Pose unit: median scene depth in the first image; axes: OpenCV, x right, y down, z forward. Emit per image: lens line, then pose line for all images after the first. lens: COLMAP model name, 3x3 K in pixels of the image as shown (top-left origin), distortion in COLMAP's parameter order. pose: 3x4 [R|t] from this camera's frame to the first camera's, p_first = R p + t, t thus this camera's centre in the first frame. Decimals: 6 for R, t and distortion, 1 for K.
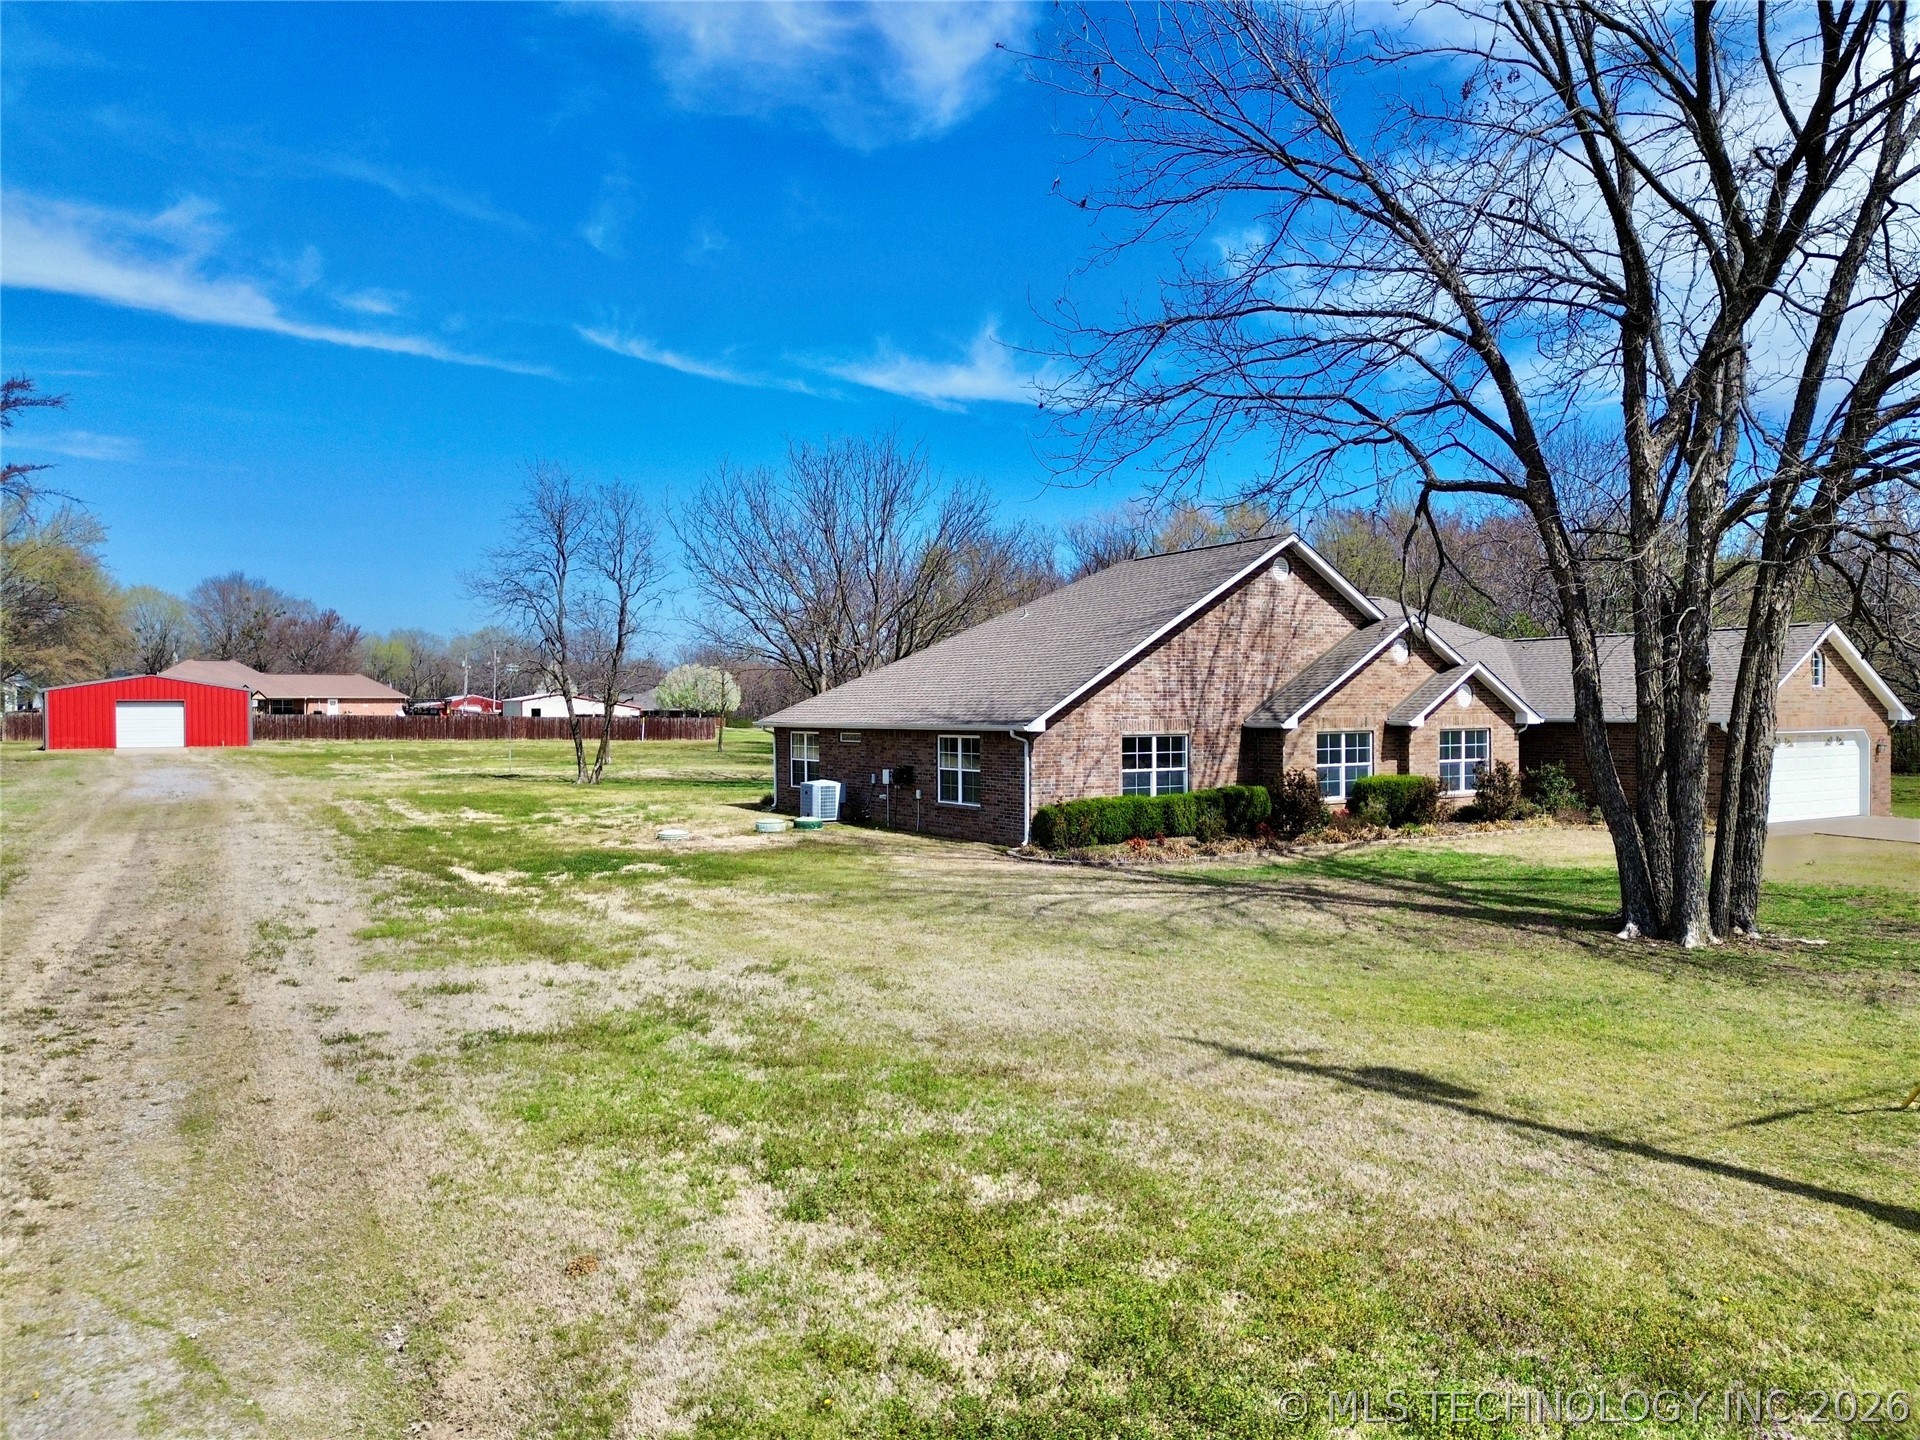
lens RADIAL K [[1352.9, 0, 954.1], [0, 1352.9, 725.0], [0, 0, 1]] dist [0.005654, -0.000815]
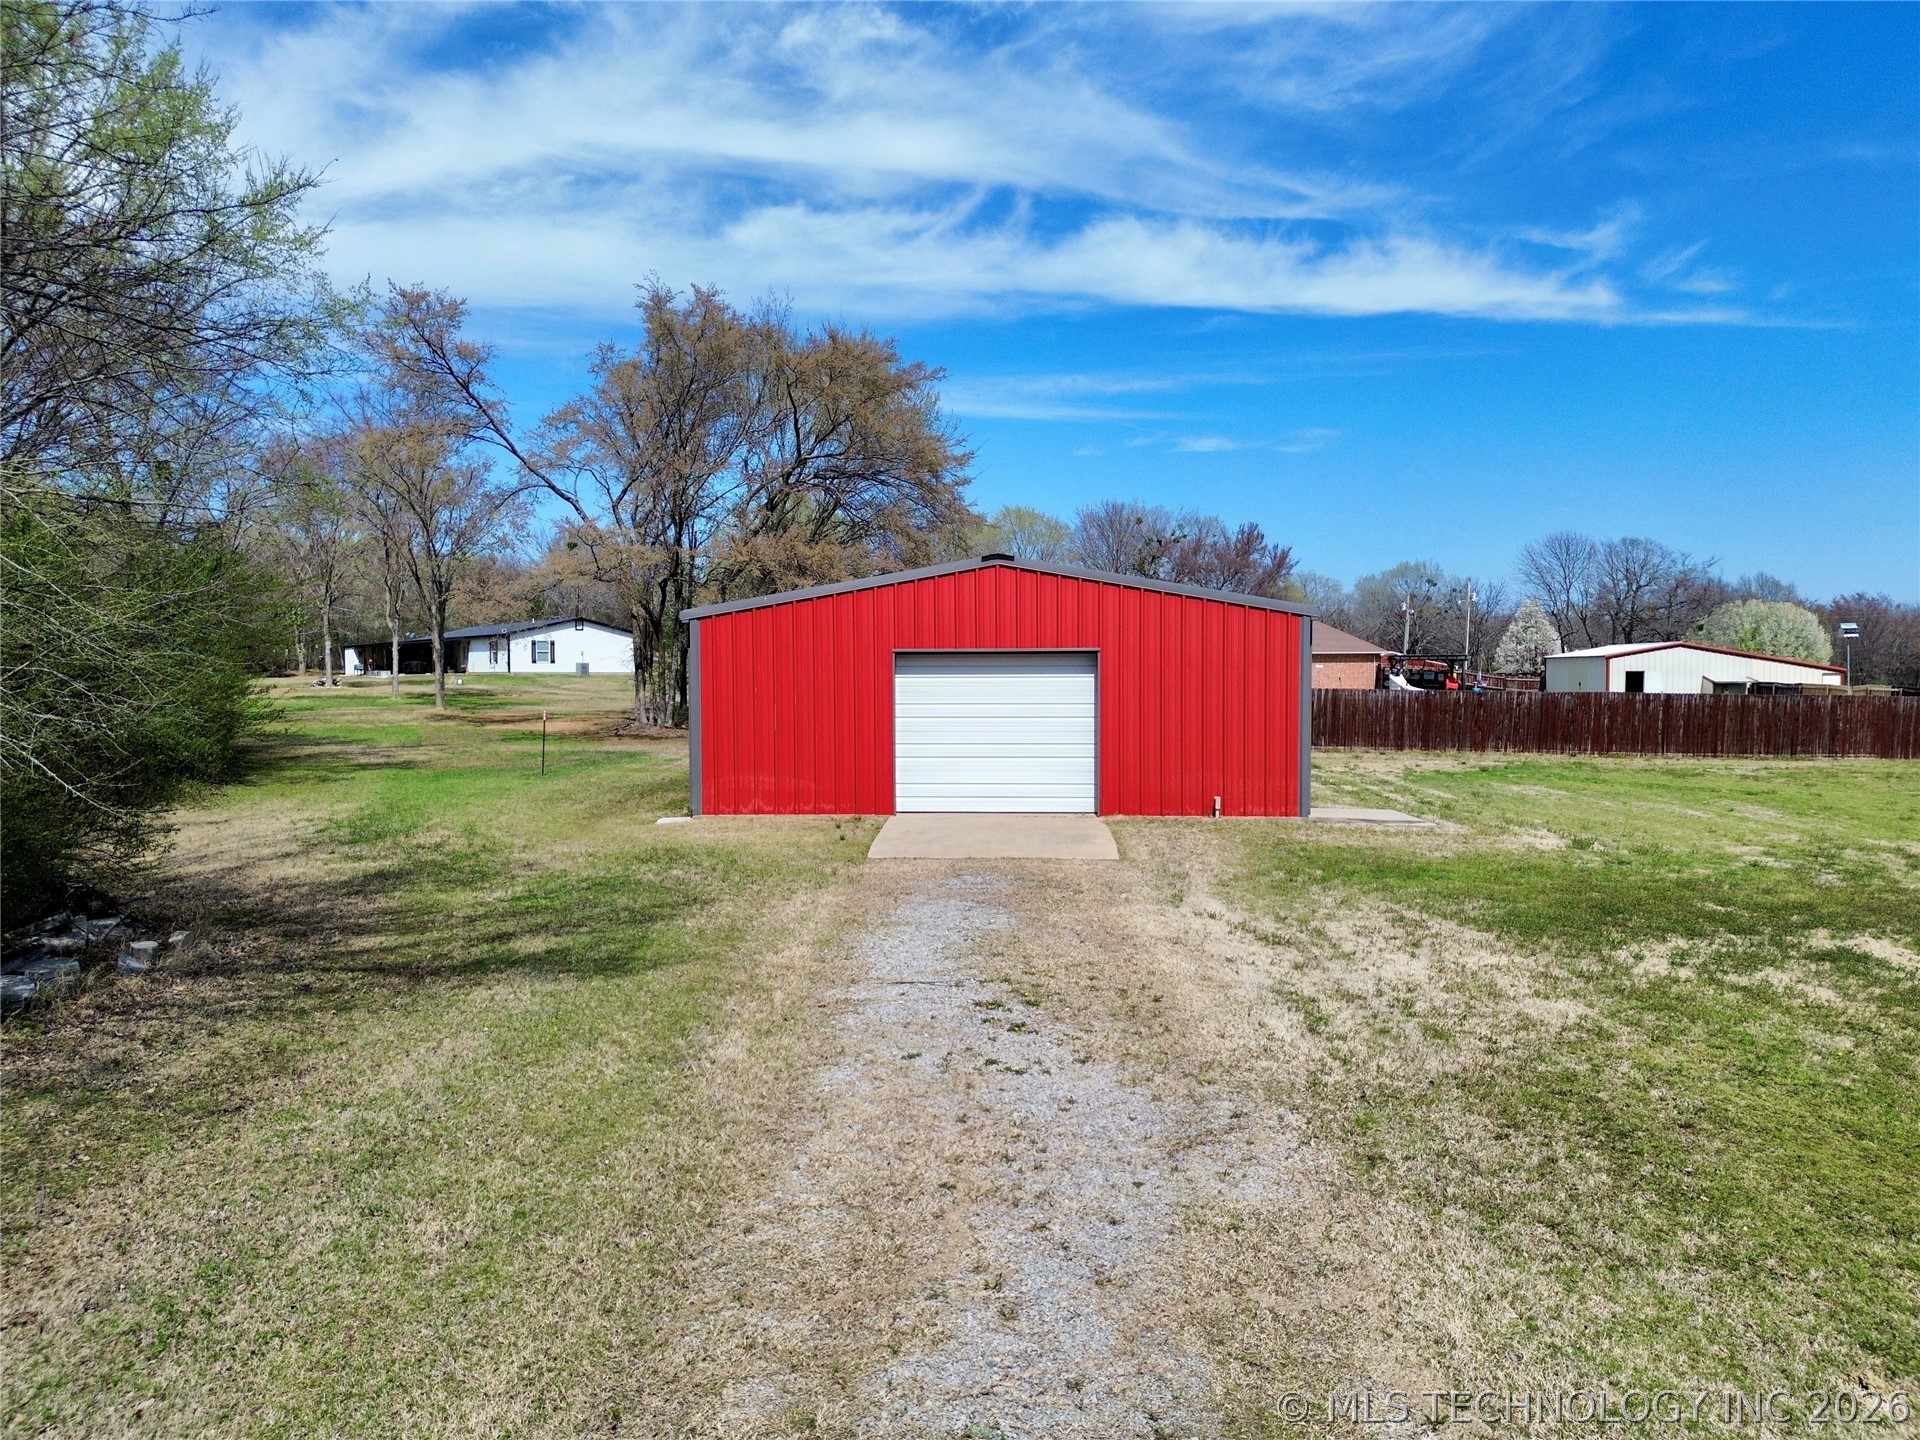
lens RADIAL K [[1352.9, 0, 960.8], [0, 1352.9, 715.7], [0, 0, 1]] dist [0.005654, -0.000815]
pose [[0.835249, 0.016146, -0.549635, -0.237606], [-0.004442, 0.999734, 0.022617, -0.006135], [0.549854, -0.016449, 0.835099, 0.408234]]
